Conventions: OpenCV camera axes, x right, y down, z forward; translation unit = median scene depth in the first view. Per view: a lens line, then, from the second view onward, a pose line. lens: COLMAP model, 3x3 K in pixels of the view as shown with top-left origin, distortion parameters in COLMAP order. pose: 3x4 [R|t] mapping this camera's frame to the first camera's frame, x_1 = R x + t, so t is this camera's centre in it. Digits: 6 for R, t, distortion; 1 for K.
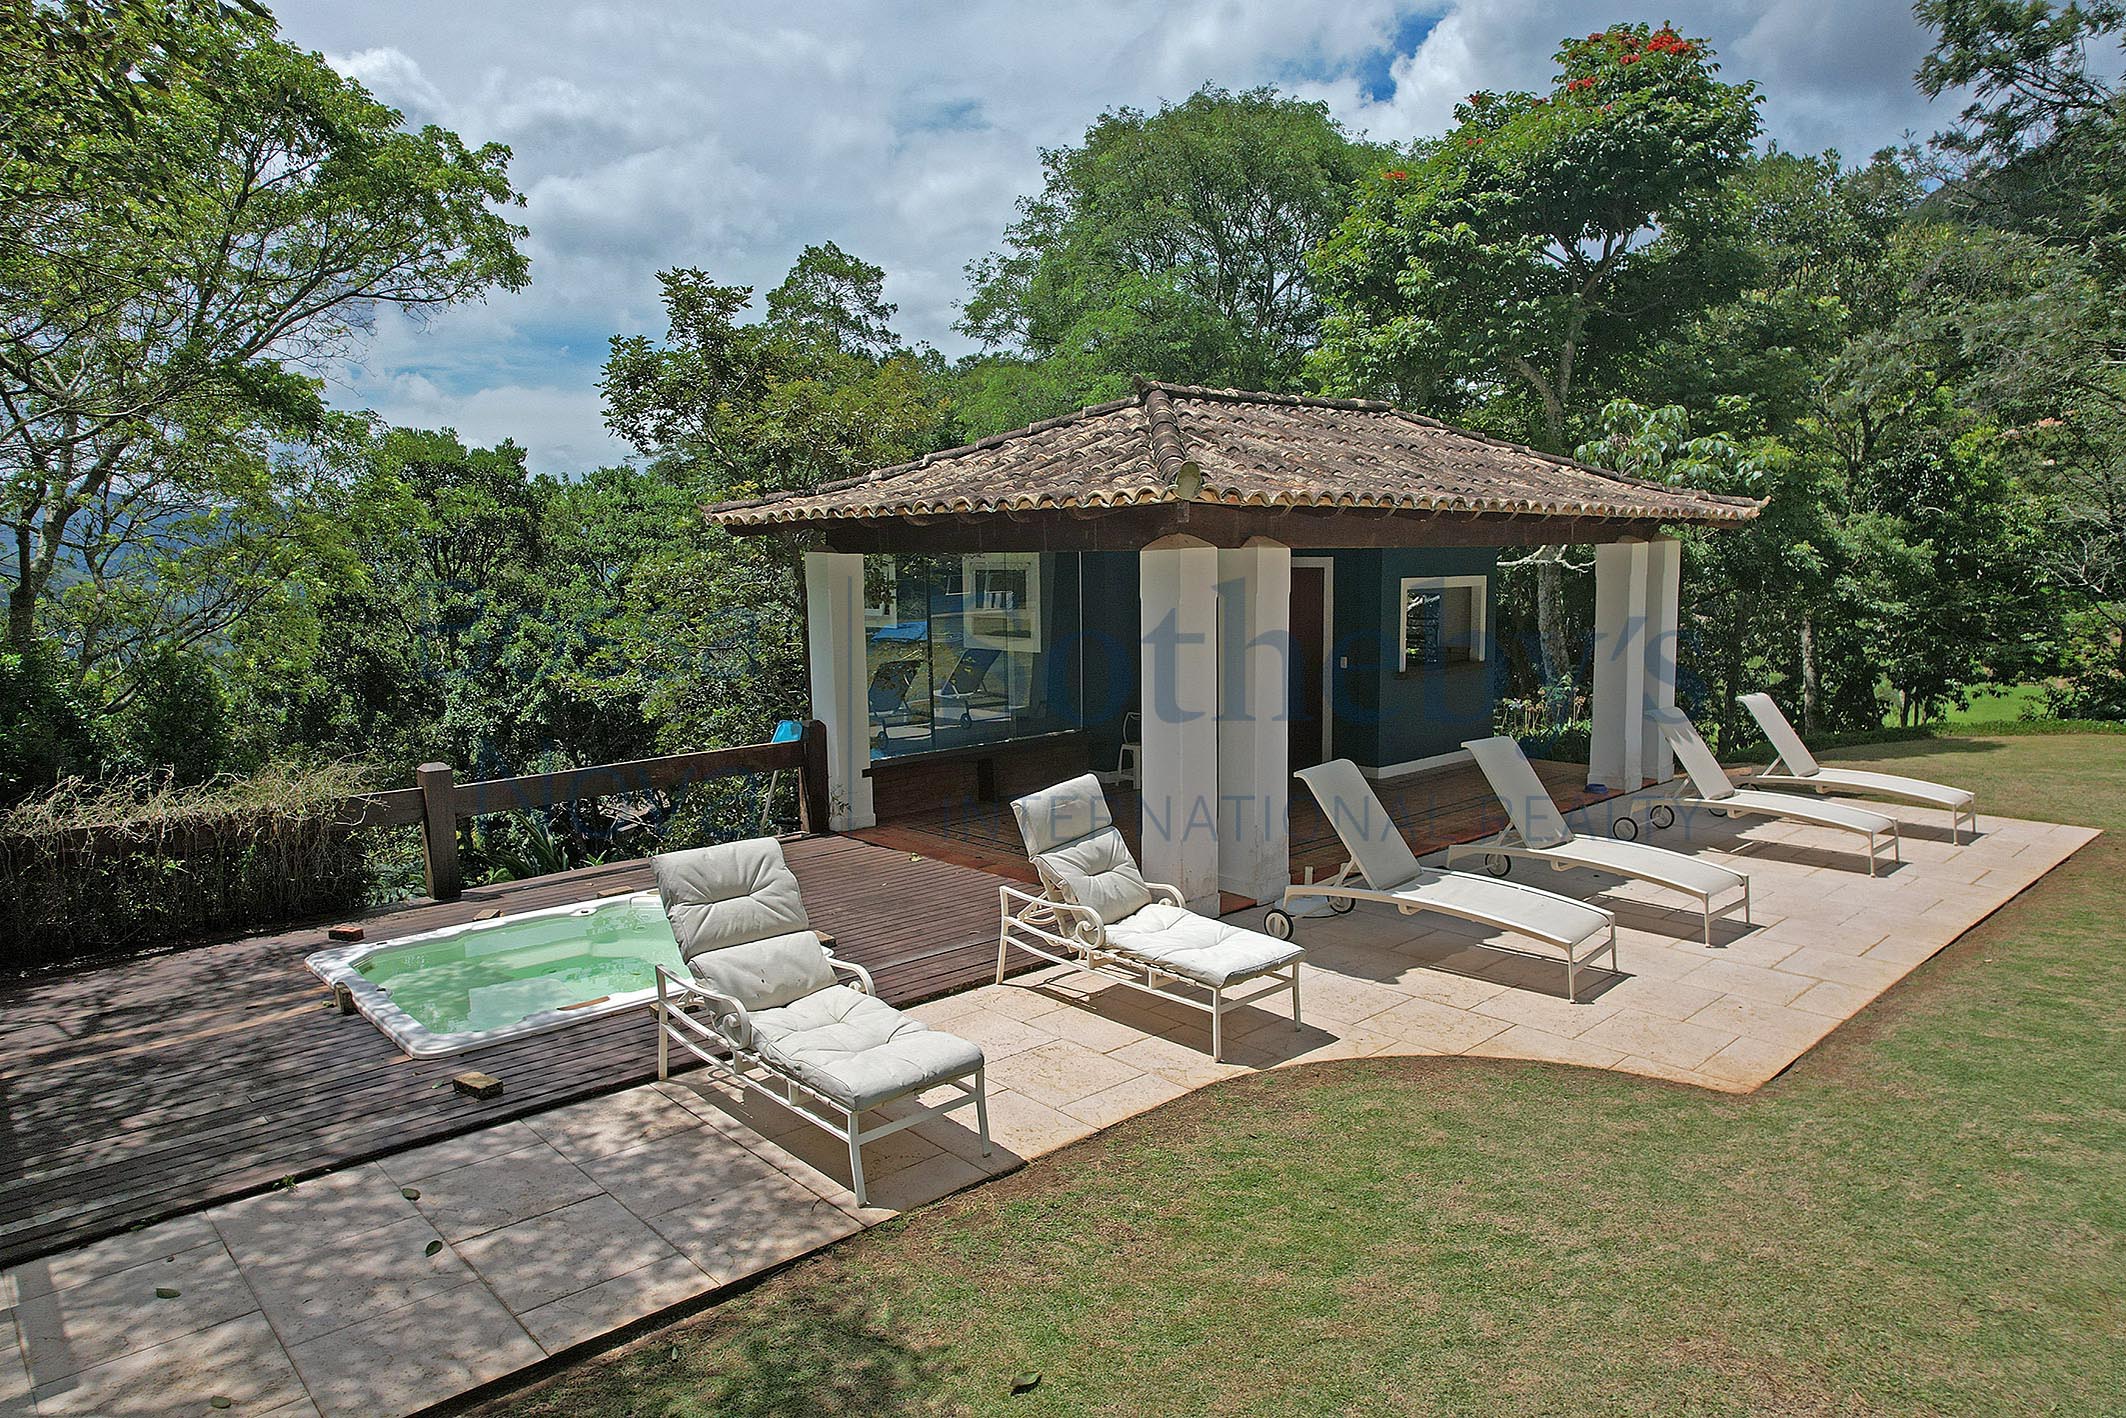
lens RADIAL K [[1359.0, 0, 1050.0], [0, 1359.0, 708.2], [0, 0, 1]] dist [-0.066730, 0.061786]
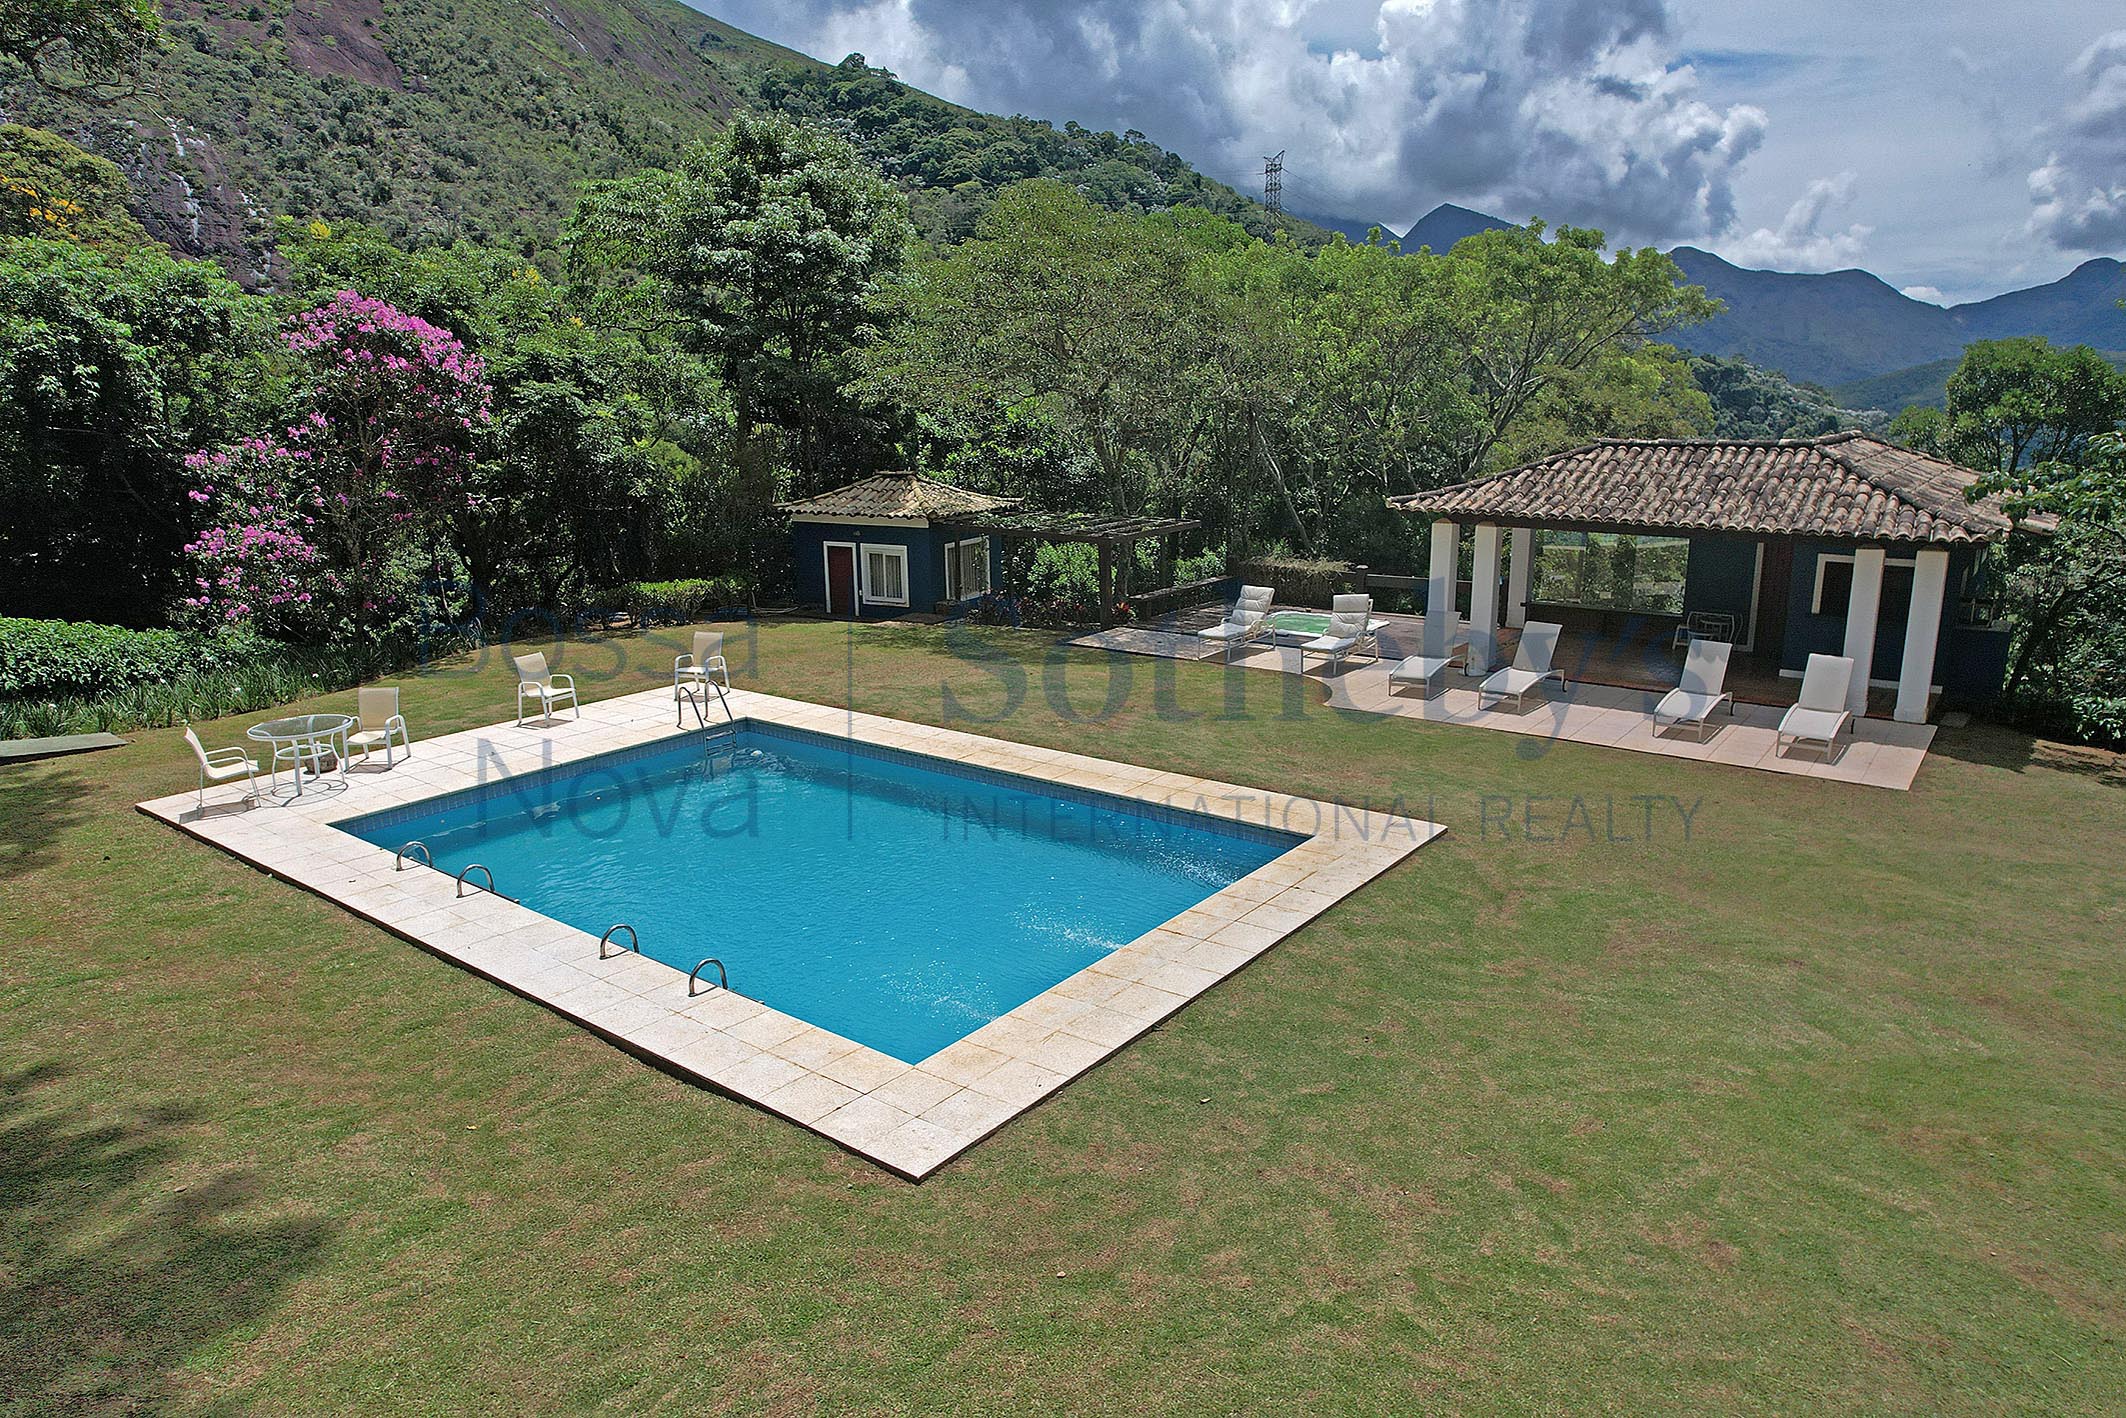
lens RADIAL K [[1359.0, 0, 1050.0], [0, 1359.0, 708.2], [0, 0, 1]] dist [-0.066730, 0.061786]
pose [[0.173342, 0.251625, -0.952175, 2.706831], [-0.110901, 0.965649, 0.234996, -0.324932], [0.978598, 0.064862, 0.195293, -0.345090]]
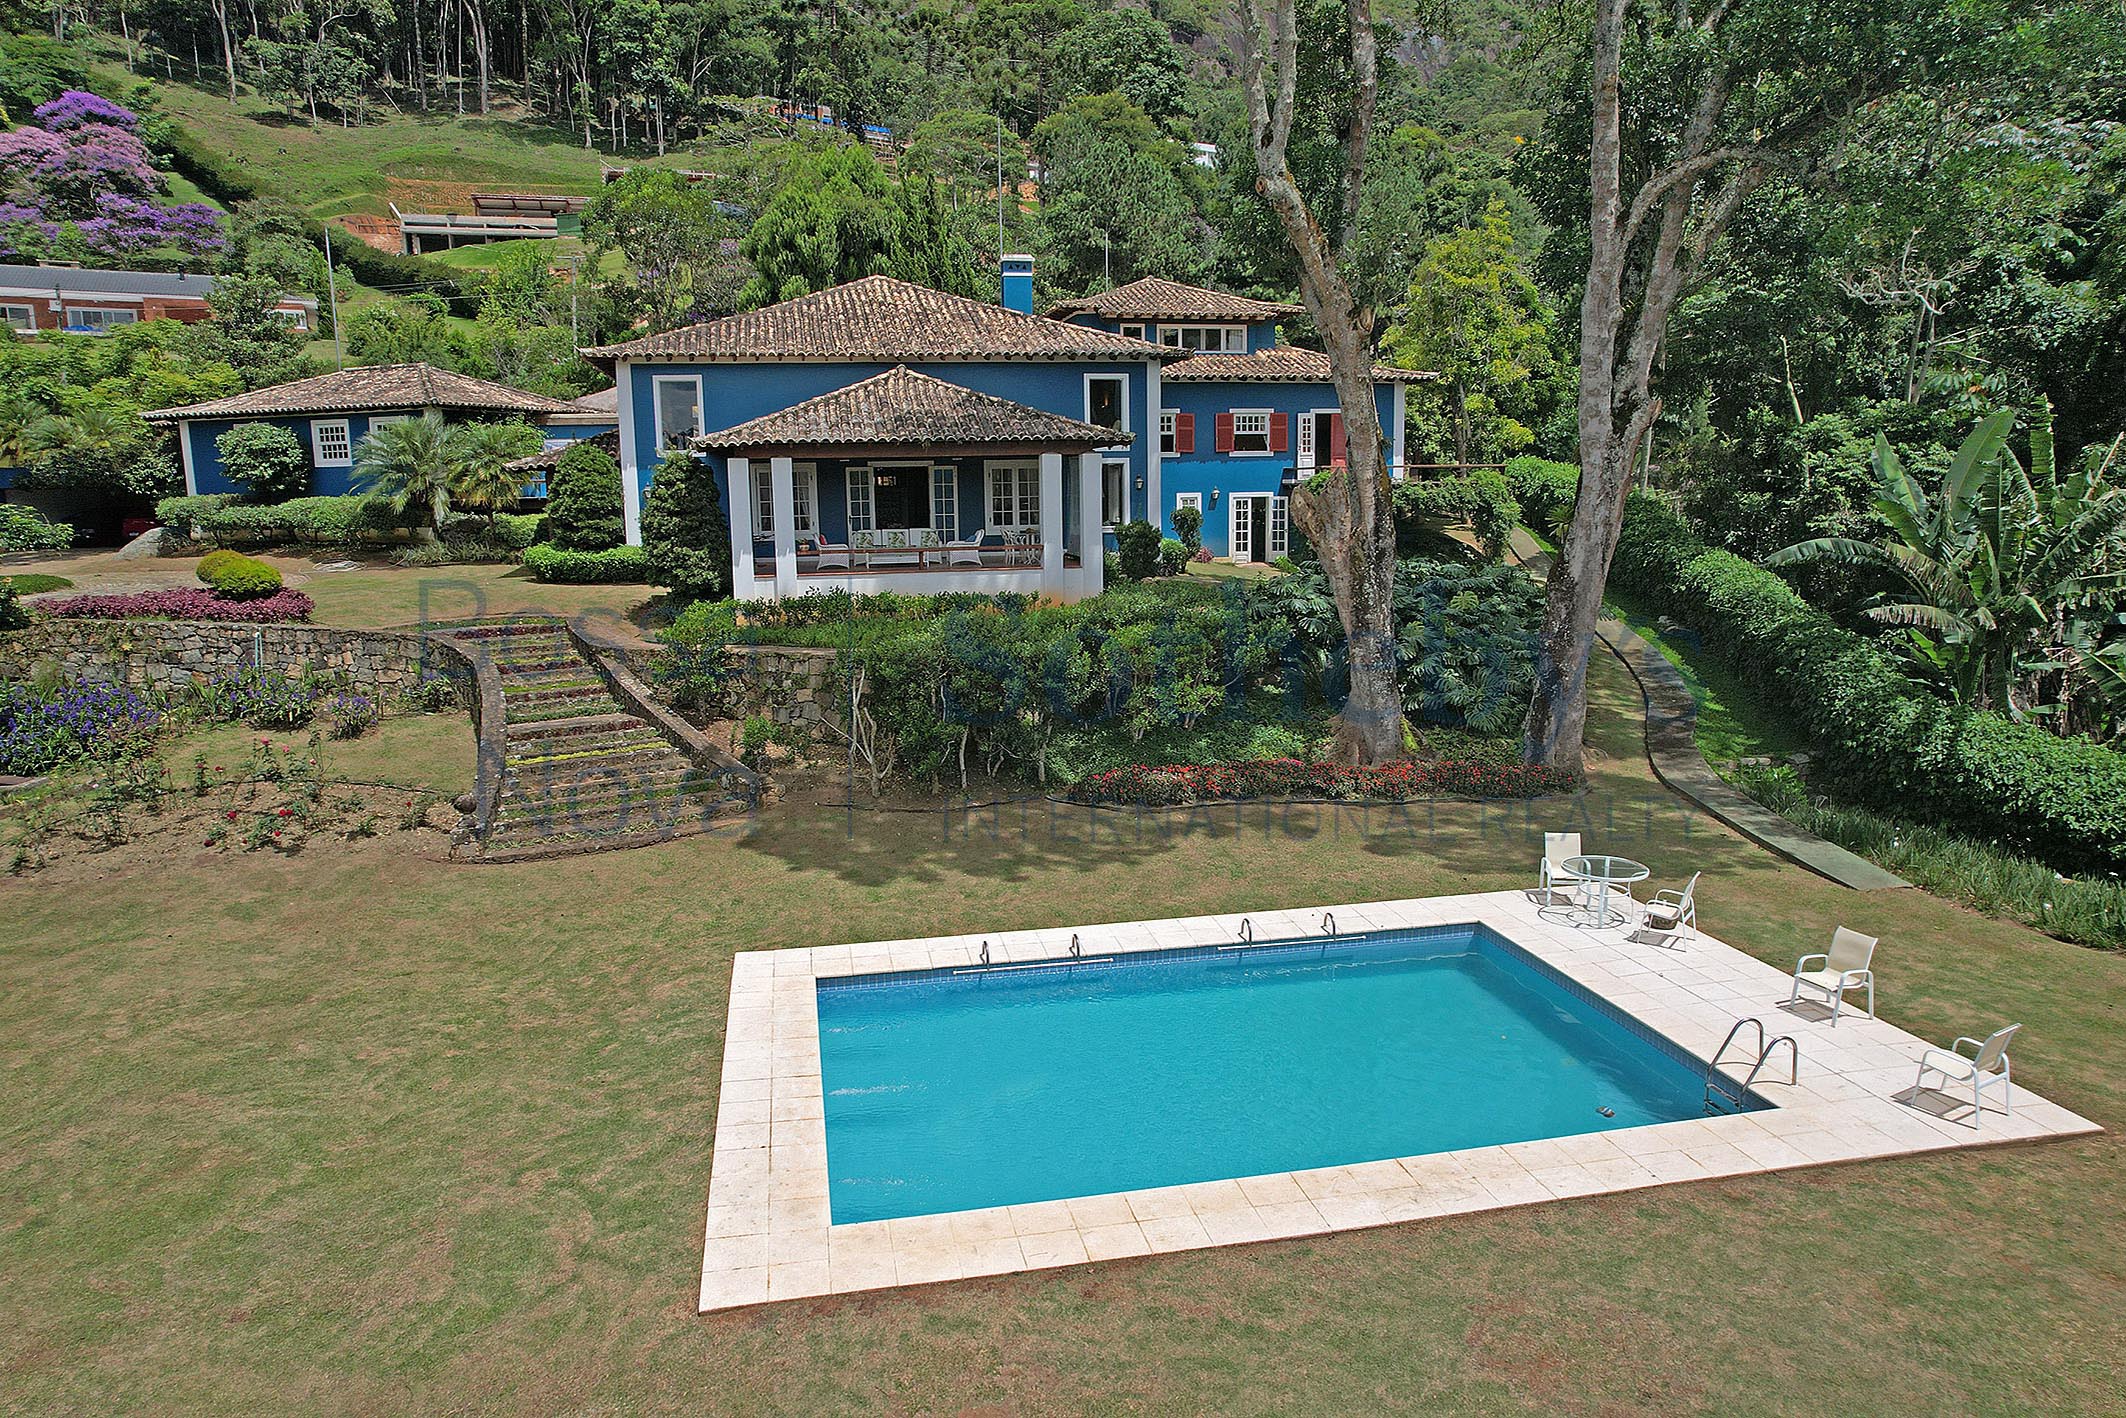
lens RADIAL K [[1359.0, 0, 1050.0], [0, 1359.0, 708.2], [0, 0, 1]] dist [-0.066730, 0.061786]
pose [[-0.857859, -0.050881, 0.511360, 0.395604], [0.094556, 0.962467, 0.254393, -0.616070], [-0.505111, 0.266586, -0.820850, 1.143825]]
